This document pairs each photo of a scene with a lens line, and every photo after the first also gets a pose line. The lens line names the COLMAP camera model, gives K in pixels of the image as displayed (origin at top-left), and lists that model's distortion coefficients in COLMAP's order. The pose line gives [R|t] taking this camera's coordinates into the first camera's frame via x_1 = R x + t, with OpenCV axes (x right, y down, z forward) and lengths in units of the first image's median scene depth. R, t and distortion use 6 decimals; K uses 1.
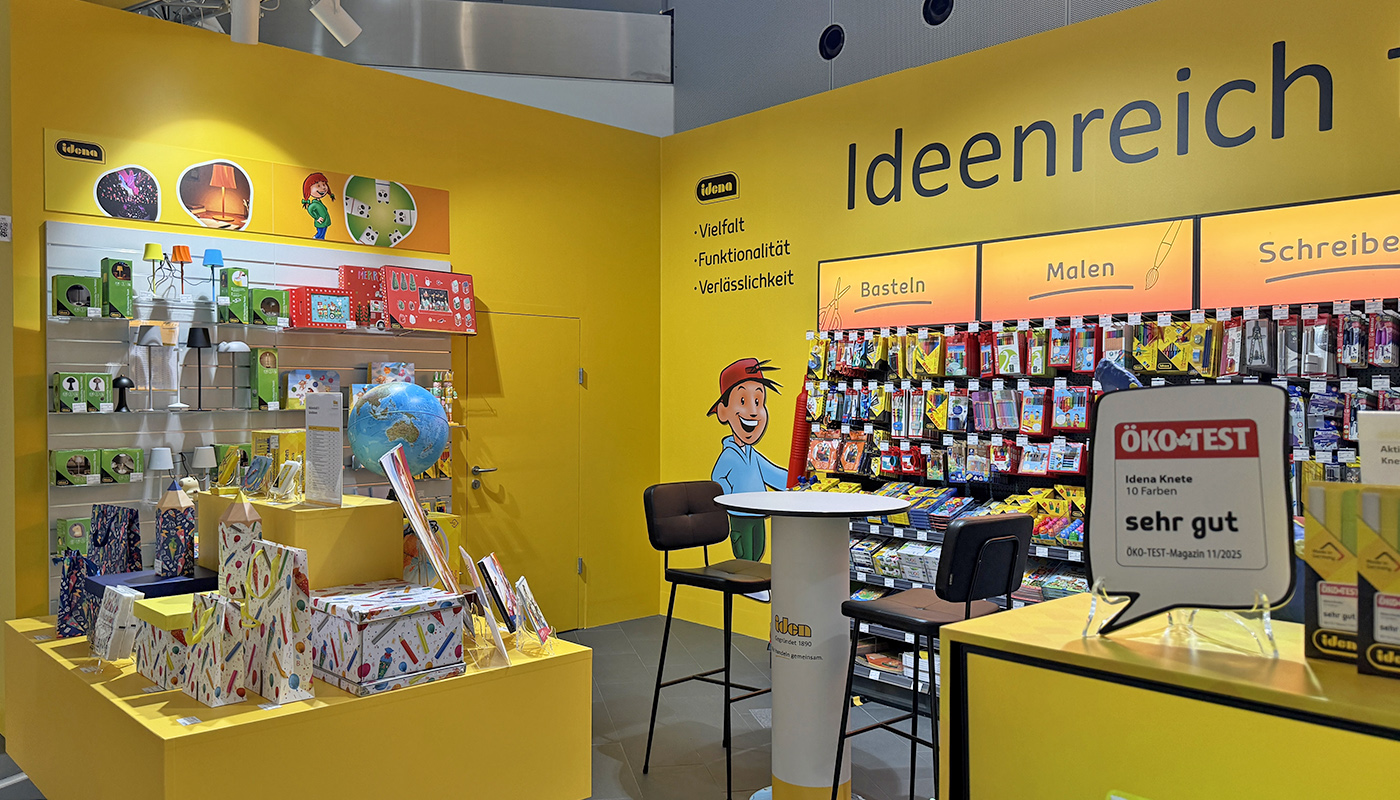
lens RADIAL K [[1074.6, 0, 676.5], [0, 1074.6, 409.6], [0, 0, 1]] dist [0.121028, -0.210060]
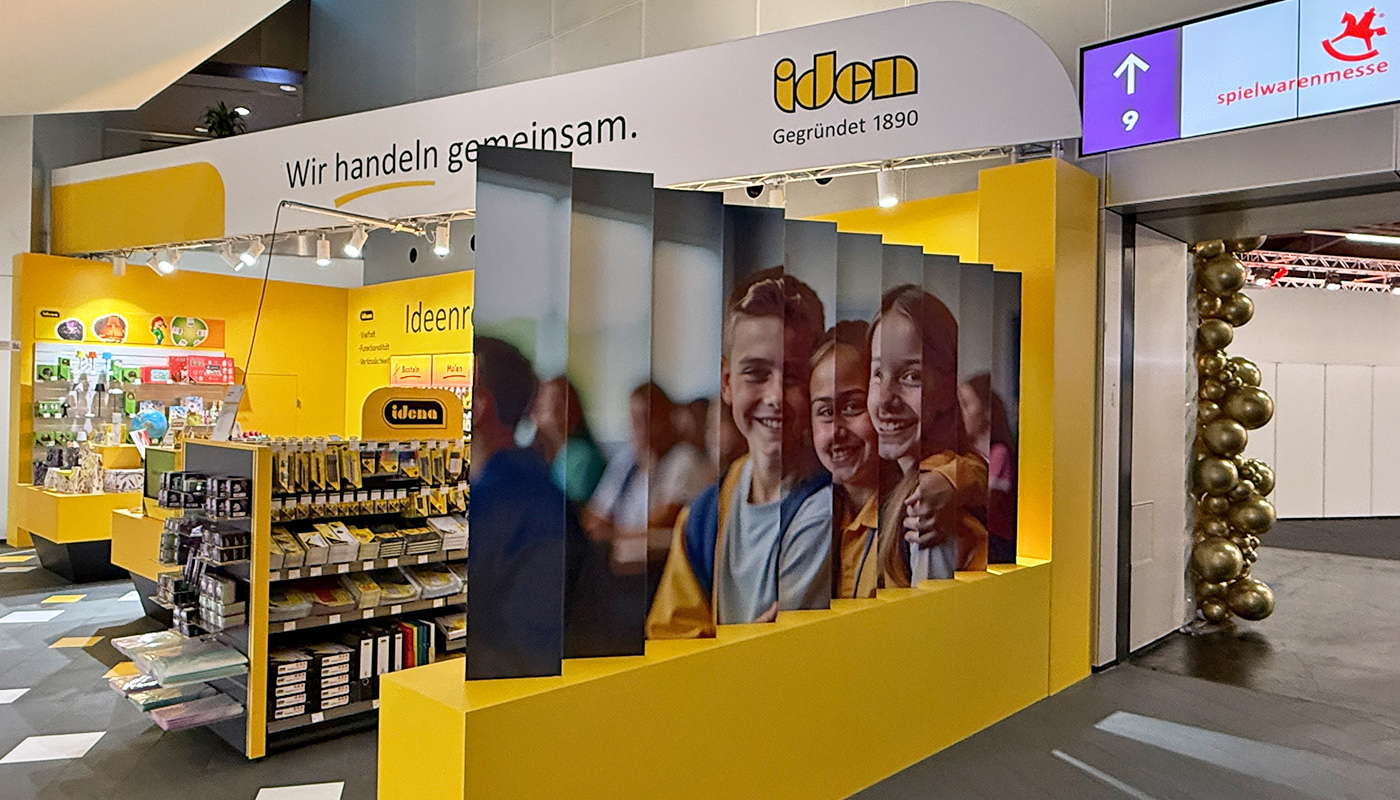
lens RADIAL K [[922.8, 0, 697.5], [0, 922.8, 396.5], [0, 0, 1]] dist [0.002288, 0.001197]
pose [[0.995232, 0.016233, 0.096173, 0.698039], [-0.013886, 0.999590, -0.025033, -0.012069], [-0.096539, 0.023578, 0.995050, -1.193613]]
